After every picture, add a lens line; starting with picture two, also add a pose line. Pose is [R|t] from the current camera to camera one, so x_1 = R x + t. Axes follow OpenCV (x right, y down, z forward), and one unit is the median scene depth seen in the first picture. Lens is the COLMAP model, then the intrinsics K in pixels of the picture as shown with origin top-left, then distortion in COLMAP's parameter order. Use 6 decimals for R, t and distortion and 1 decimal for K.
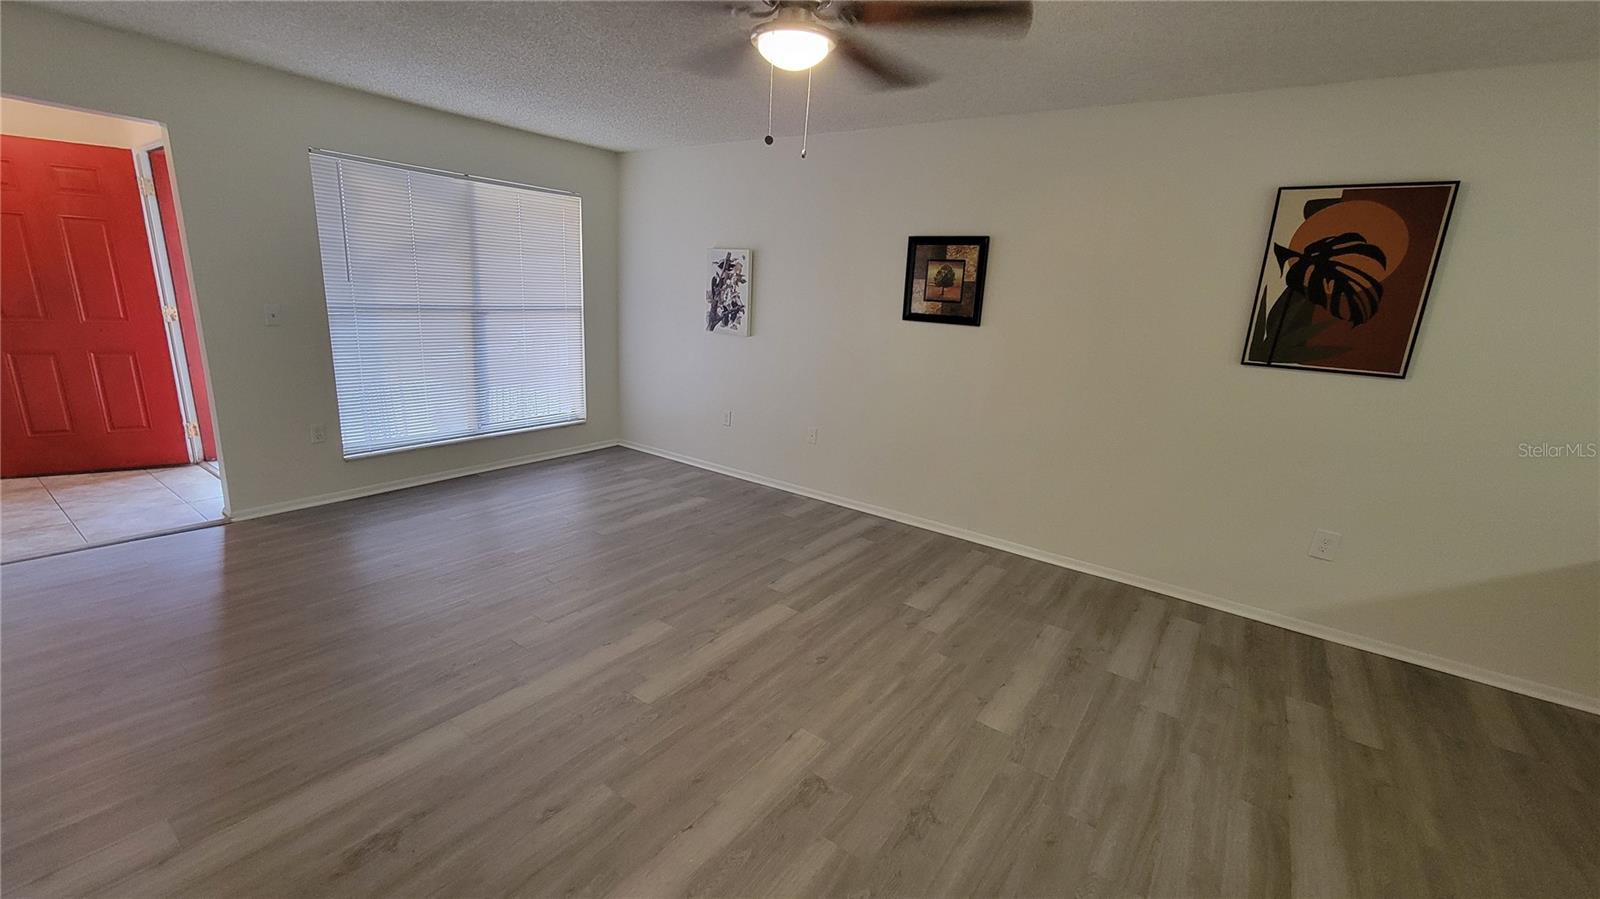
lens RADIAL K [[652.5, 0, 790.8], [0, 652.5, 450.3], [0, 0, 1]] dist [-0.002921, 0.000574]
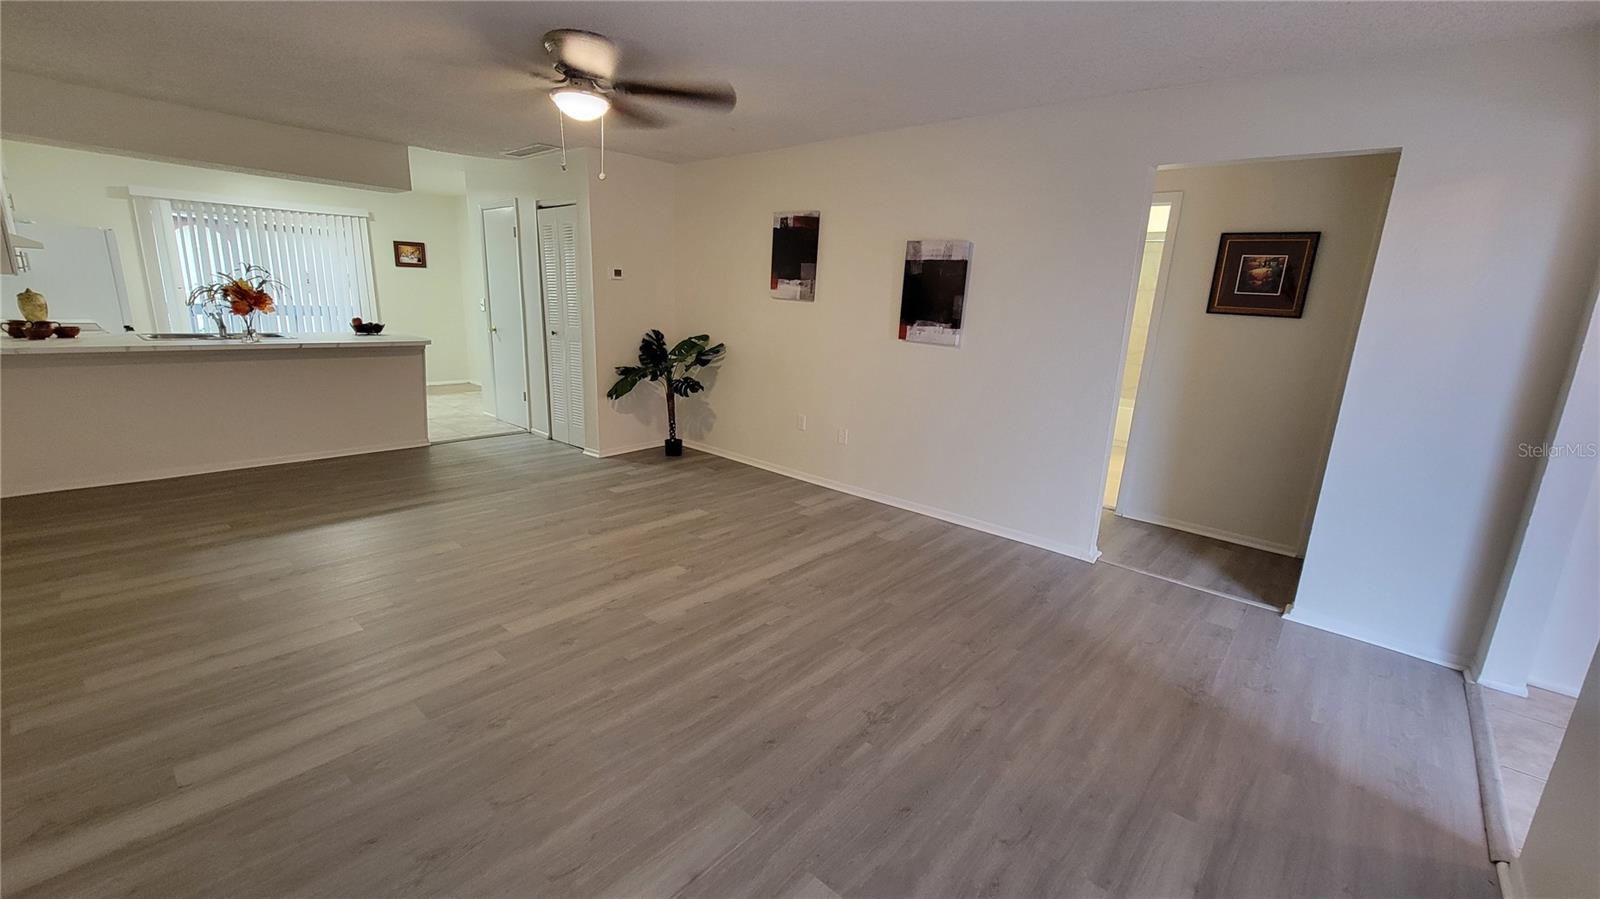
lens RADIAL K [[651.3, 0, 791.3], [0, 651.3, 450.6], [0, 0, 1]] dist [-0.004471, 0.003448]
pose [[-0.989581, -0.123156, 0.074580, -0.423894], [-0.074382, 0.880822, 0.467568, -0.415721], [-0.123276, 0.457149, -0.880805, 1.644442]]
